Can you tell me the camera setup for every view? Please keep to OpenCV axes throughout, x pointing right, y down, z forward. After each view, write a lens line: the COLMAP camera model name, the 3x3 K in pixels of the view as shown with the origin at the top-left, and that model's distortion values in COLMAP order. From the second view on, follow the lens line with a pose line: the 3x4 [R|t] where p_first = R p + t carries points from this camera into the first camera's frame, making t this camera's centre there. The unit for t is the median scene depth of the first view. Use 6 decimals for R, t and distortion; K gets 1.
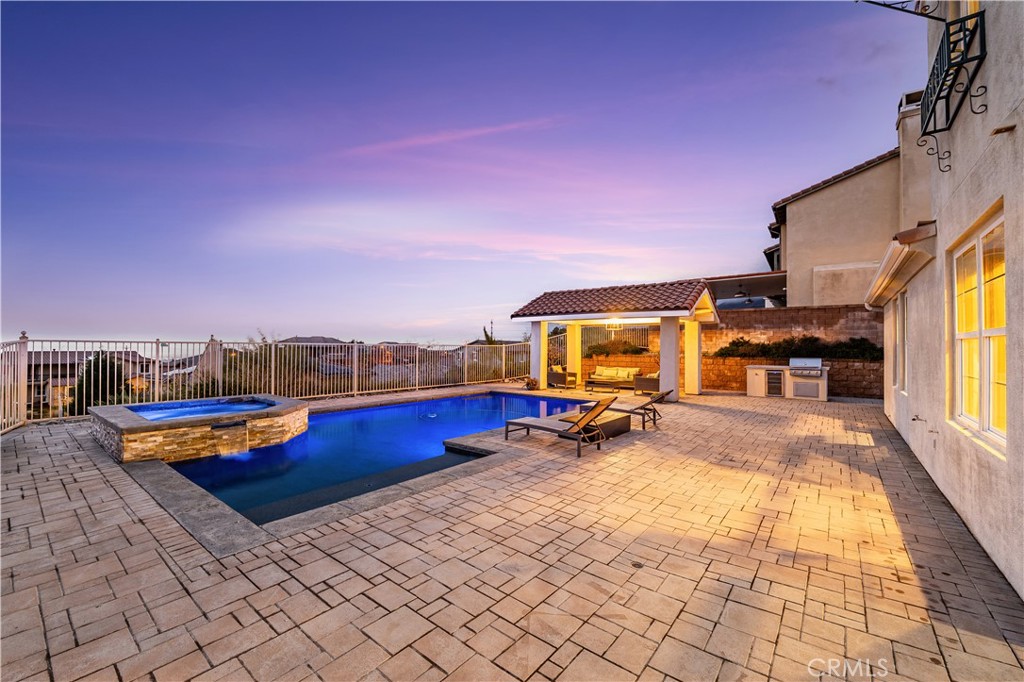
lens RADIAL K [[420.7, 0, 512.2], [0, 420.7, 340.2], [0, 0, 1]] dist [-0.012618, 0.001342]
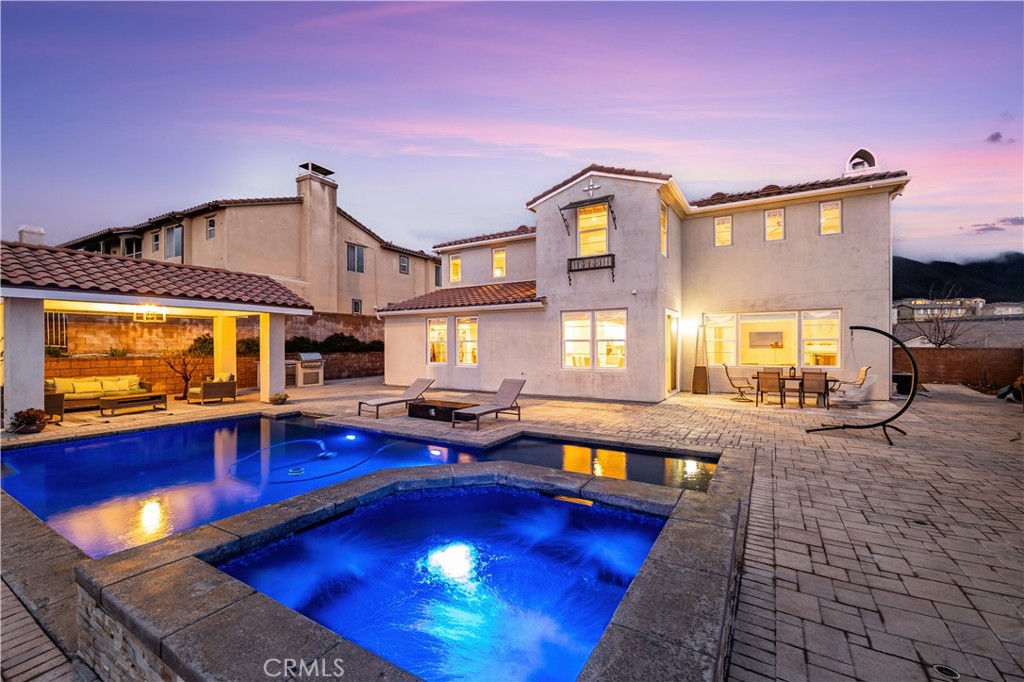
lens RADIAL K [[420.7, 0, 503.0], [0, 420.7, 346.9], [0, 0, 1]] dist [-0.012618, 0.001342]
pose [[-0.109448, -0.017660, 0.993836, -0.542533], [-0.011791, 0.999795, 0.016467, -0.001545], [-0.993923, -0.009916, -0.109634, 0.512243]]
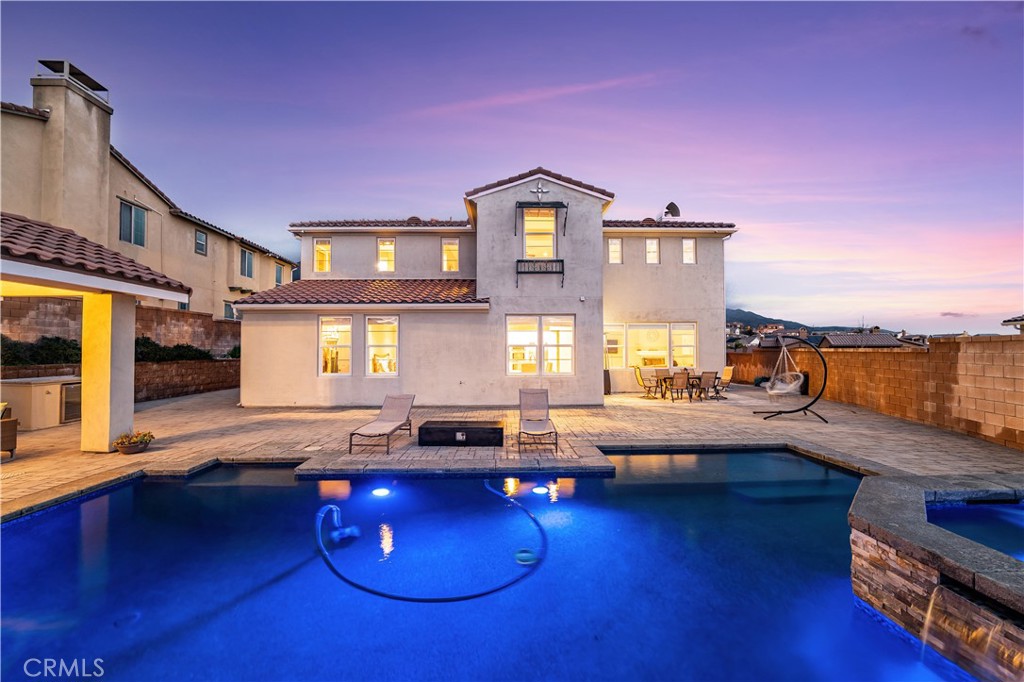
lens RADIAL K [[420.7, 0, 504.0], [0, 420.7, 342.4], [0, 0, 1]] dist [-0.012618, 0.001342]
pose [[-0.619725, 0.004943, 0.784803, -0.320708], [-0.014598, 0.999735, -0.017824, 0.006720], [-0.784683, -0.022502, -0.619489, 0.815435]]
